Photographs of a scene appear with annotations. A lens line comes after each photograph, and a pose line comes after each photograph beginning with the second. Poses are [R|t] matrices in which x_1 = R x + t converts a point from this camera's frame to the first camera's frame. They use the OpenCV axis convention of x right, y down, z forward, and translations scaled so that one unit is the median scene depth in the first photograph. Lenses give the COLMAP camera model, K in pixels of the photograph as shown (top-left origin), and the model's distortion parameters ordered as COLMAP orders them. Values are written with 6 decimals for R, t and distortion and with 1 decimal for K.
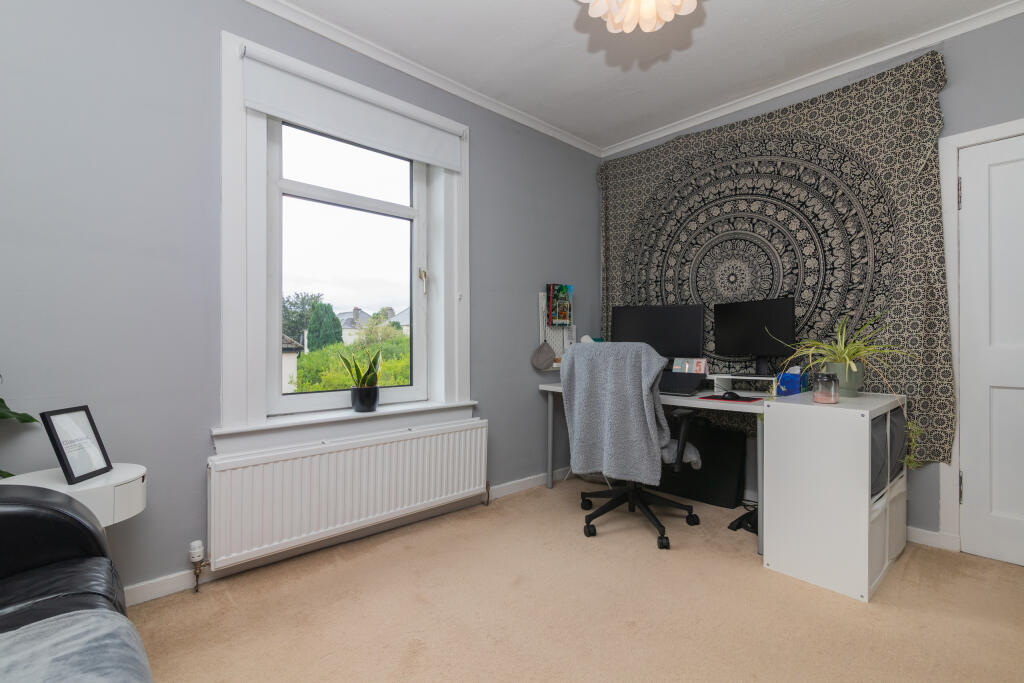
lens RADIAL K [[467.4, 0, 511.4], [0, 467.4, 341.9], [0, 0, 1]] dist [0.000397, 0.000125]
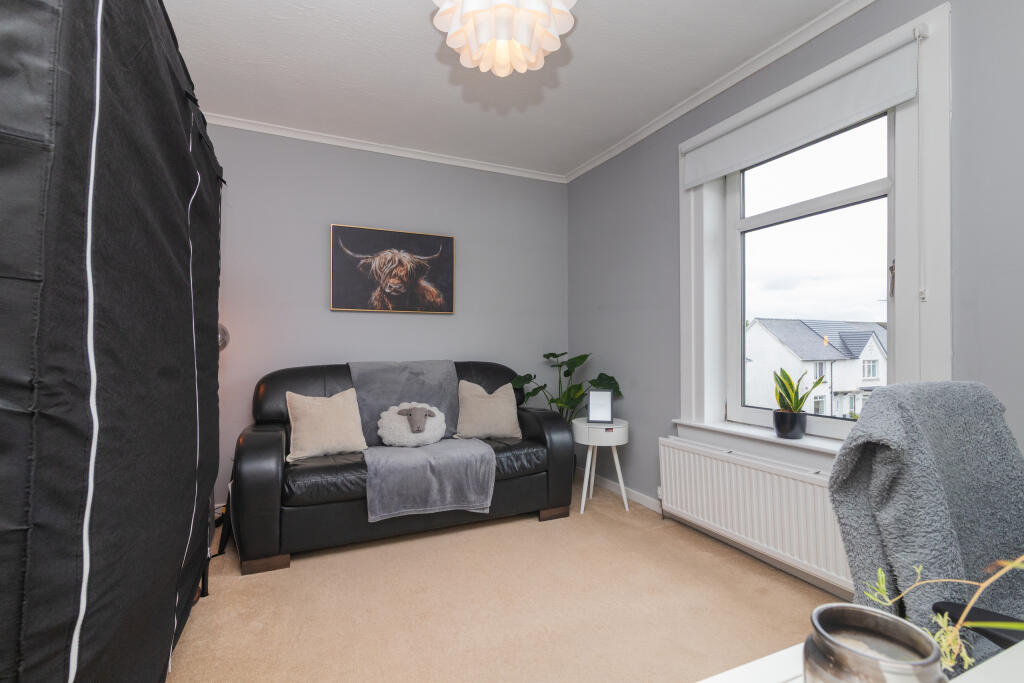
lens RADIAL K [[467.4, 0, 509.5], [0, 467.4, 341.2], [0, 0, 1]] dist [0.000397, 0.000125]
pose [[-0.318519, -0.013414, -0.947821, 0.771192], [0.003428, 0.999877, -0.015303, -0.030733], [0.947910, -0.008123, -0.318434, 0.804134]]
